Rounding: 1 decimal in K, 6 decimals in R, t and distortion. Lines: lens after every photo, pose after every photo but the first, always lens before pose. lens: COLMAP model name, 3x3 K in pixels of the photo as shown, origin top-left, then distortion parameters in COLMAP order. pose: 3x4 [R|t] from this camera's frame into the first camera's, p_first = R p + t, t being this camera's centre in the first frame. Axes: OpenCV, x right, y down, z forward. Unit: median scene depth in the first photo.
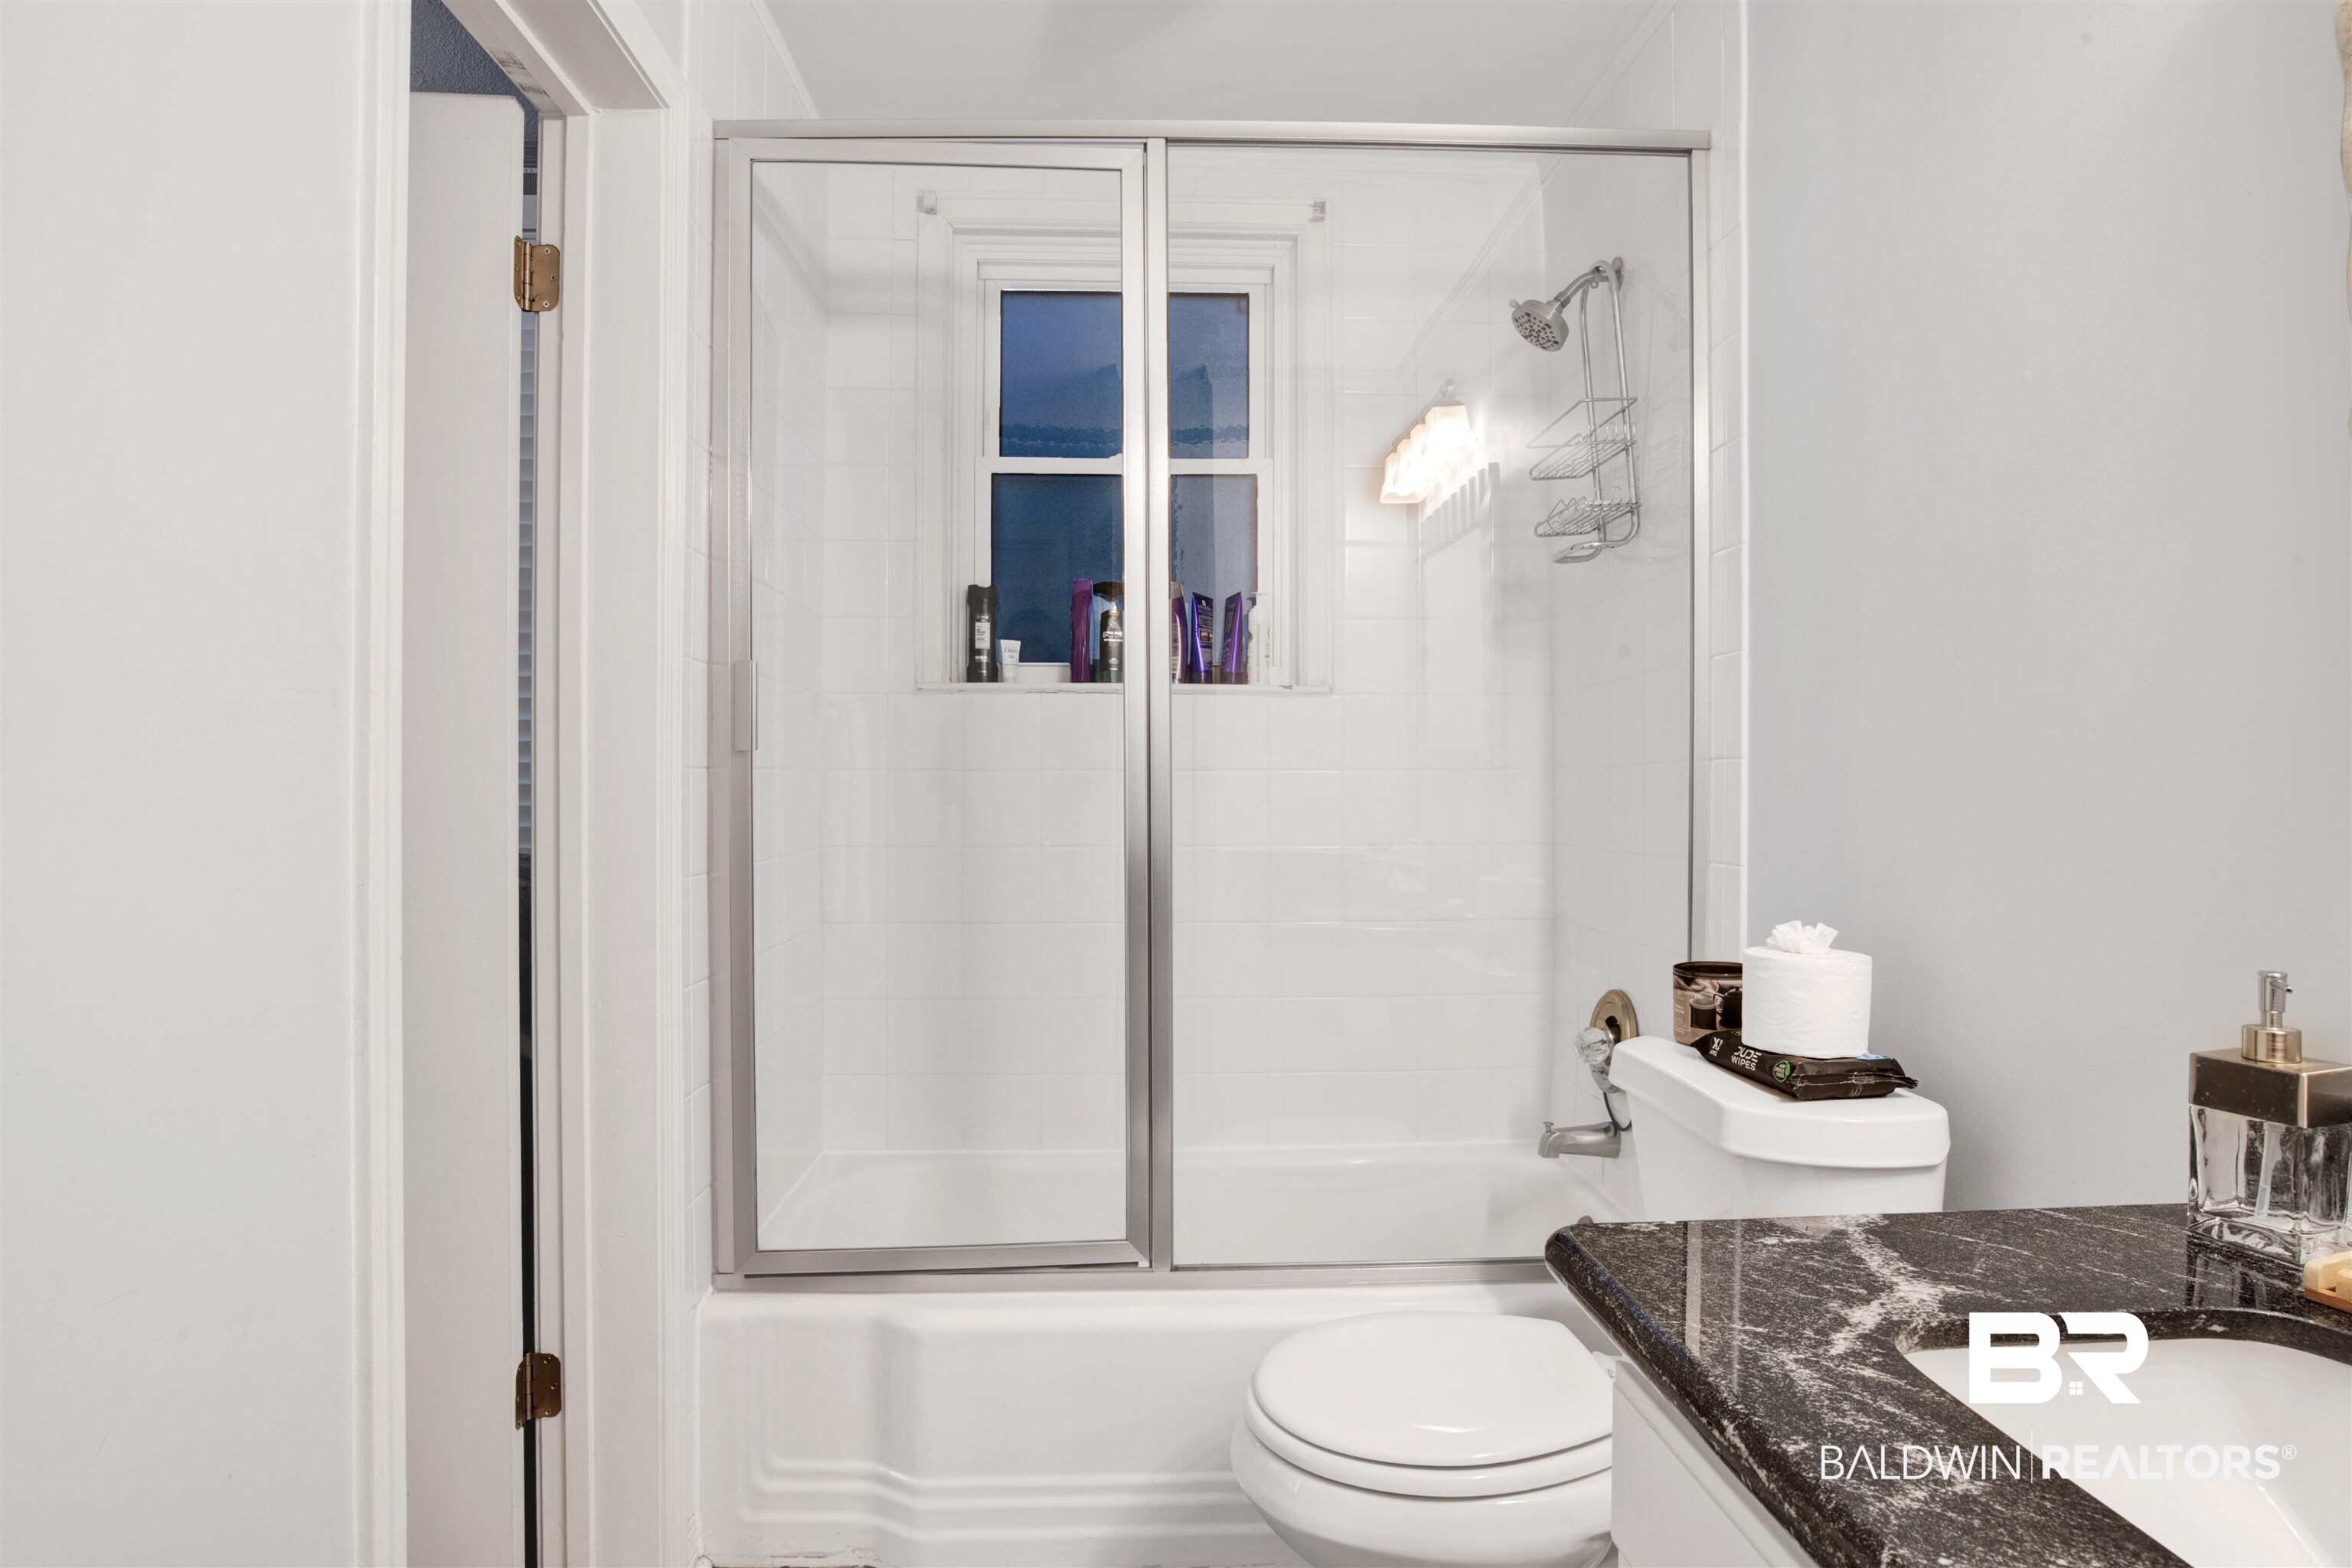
lens RADIAL K [[1261.8, 0, 1176.8], [0, 1261.8, 790.3], [0, 0, 1]] dist [-0.047744, -0.000203]
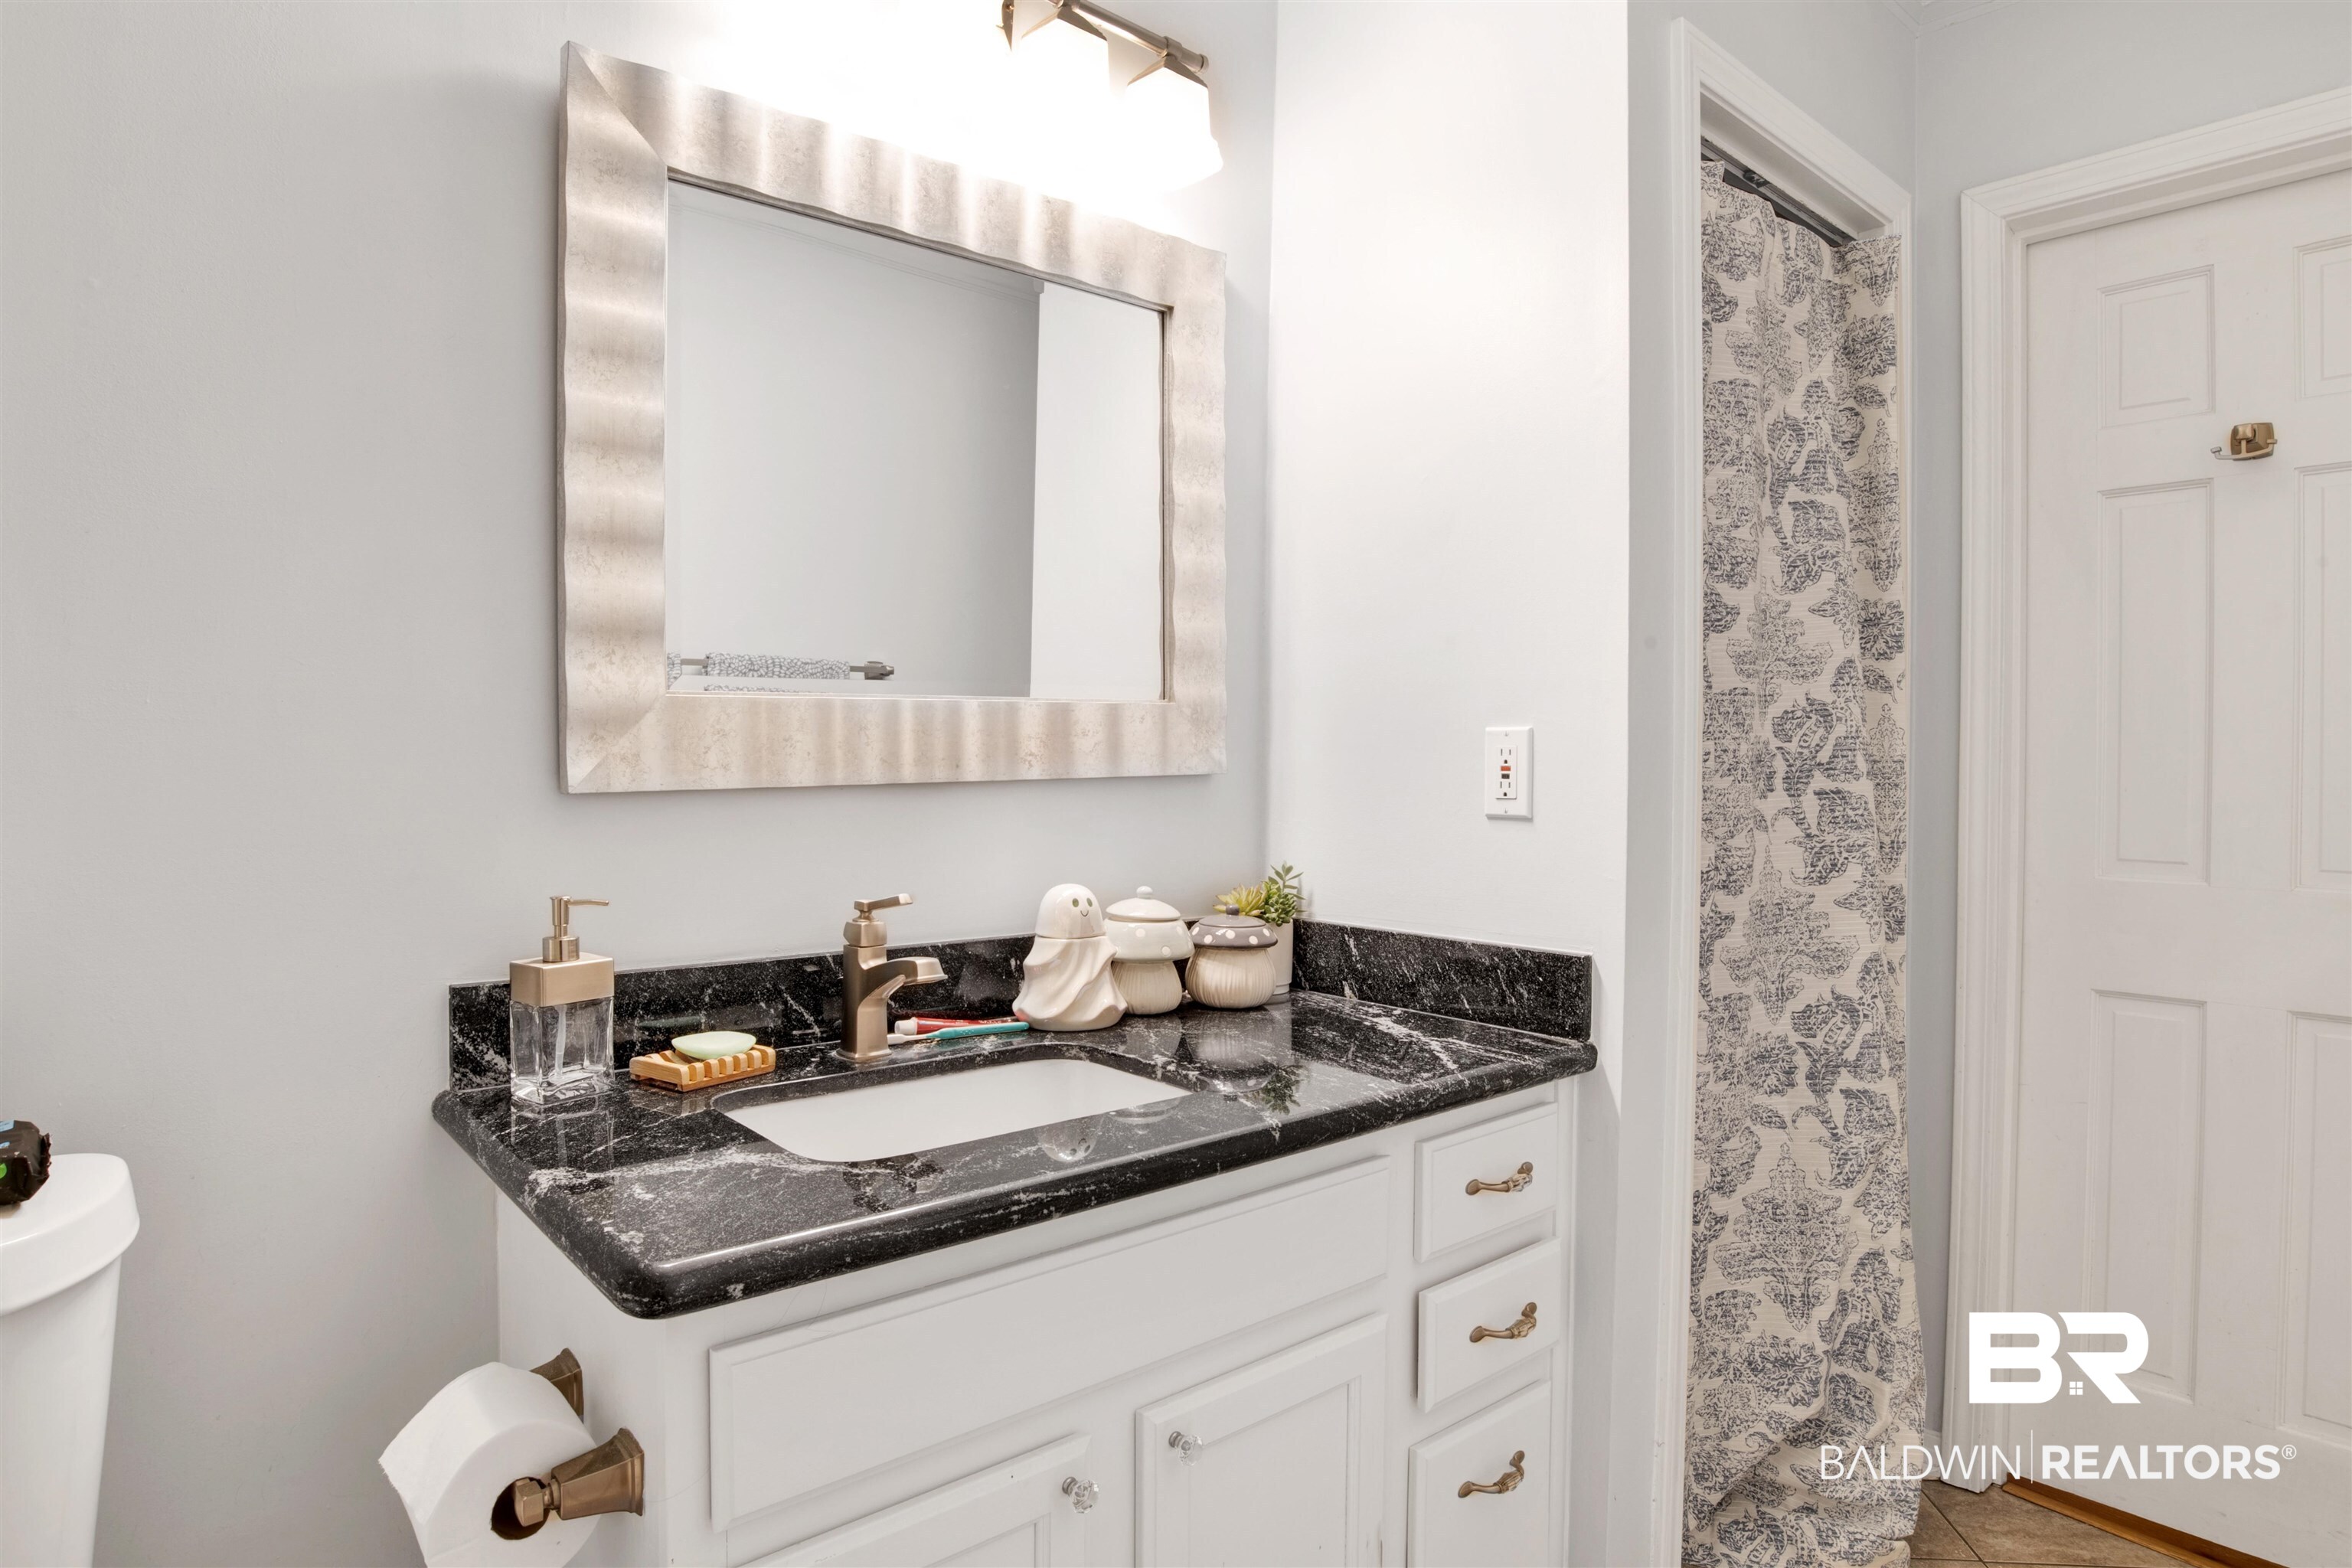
lens RADIAL K [[1261.8, 0, 1174.8], [0, 1261.8, 780.7], [0, 0, 1]] dist [-0.047744, -0.000203]
pose [[-0.613837, -0.009463, 0.789376, -0.657104], [-0.004897, 0.999955, 0.008180, 0.007566], [-0.789418, 0.001156, -0.613856, 1.394697]]
